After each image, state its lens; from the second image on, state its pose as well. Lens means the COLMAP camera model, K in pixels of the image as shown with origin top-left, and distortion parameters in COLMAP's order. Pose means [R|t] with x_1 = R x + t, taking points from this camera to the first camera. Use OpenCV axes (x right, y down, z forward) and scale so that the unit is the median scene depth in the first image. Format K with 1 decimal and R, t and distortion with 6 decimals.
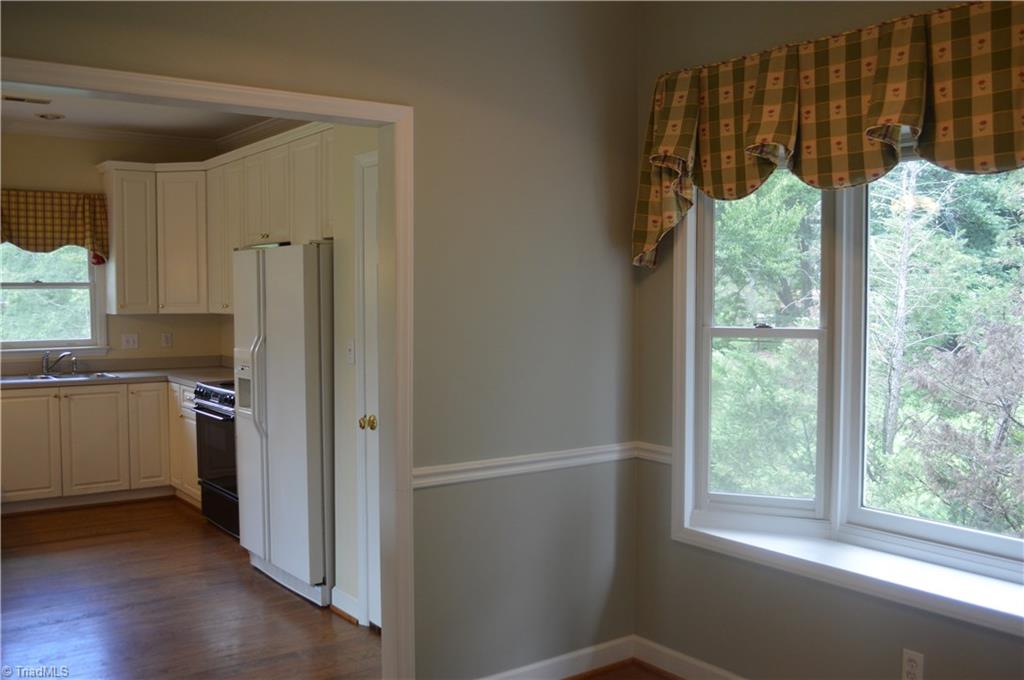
lens RADIAL K [[1000.9, 0, 513.0], [0, 1000.9, 345.1], [0, 0, 1]] dist [-0.052729, 0.000000]
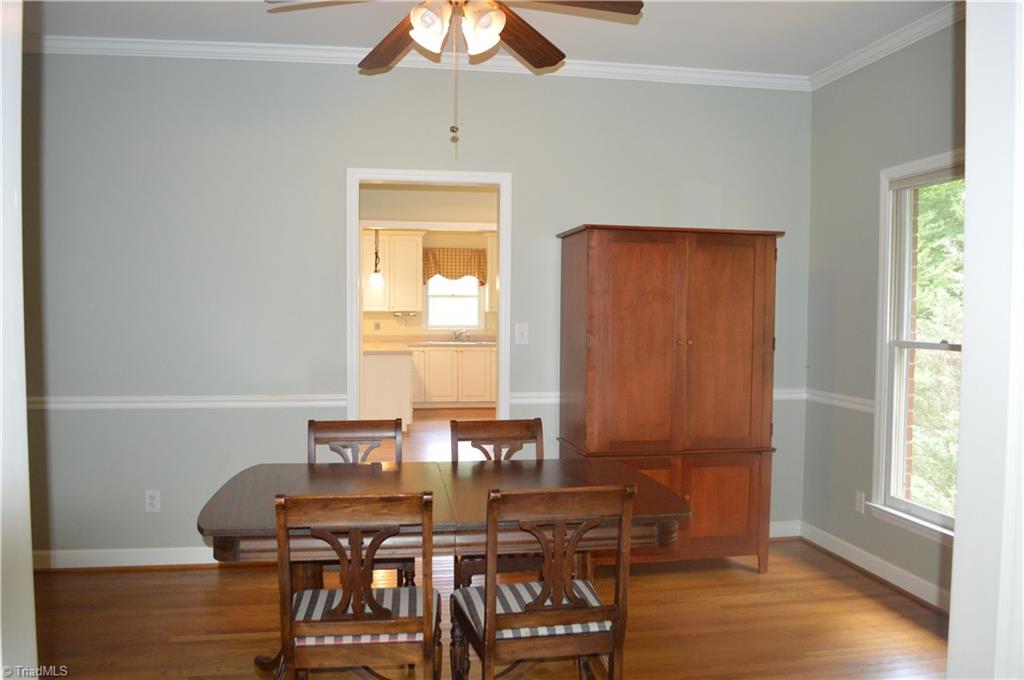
lens RADIAL K [[815.1, 0, 508.7], [0, 815.1, 343.0], [0, 0, 1]] dist [-0.074074, 0.005772]
pose [[0.904545, 0.025444, -0.425619, 0.314572], [-0.029483, 0.999561, -0.002904, 0.034154], [0.425359, 0.015176, 0.904898, -0.420861]]
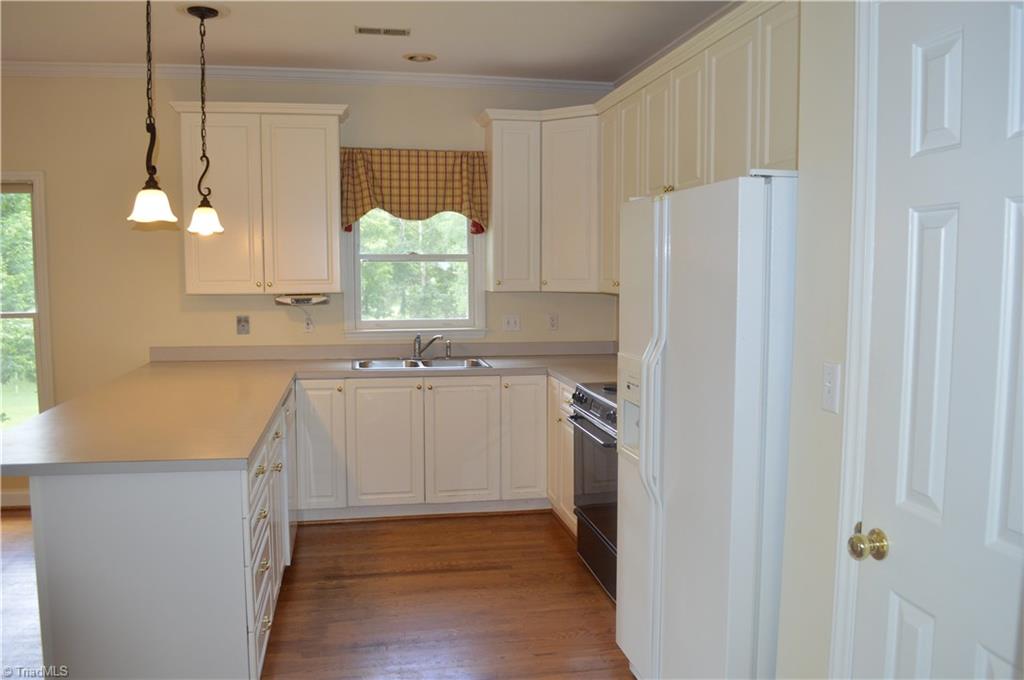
lens RADIAL K [[815.1, 0, 511.9], [0, 815.1, 336.9], [0, 0, 1]] dist [-0.074074, 0.005772]
pose [[0.905935, 0.037483, -0.421754, -0.090457], [-0.024215, 0.999030, 0.036773, -0.018456], [0.422723, -0.023101, 0.905964, 0.376605]]
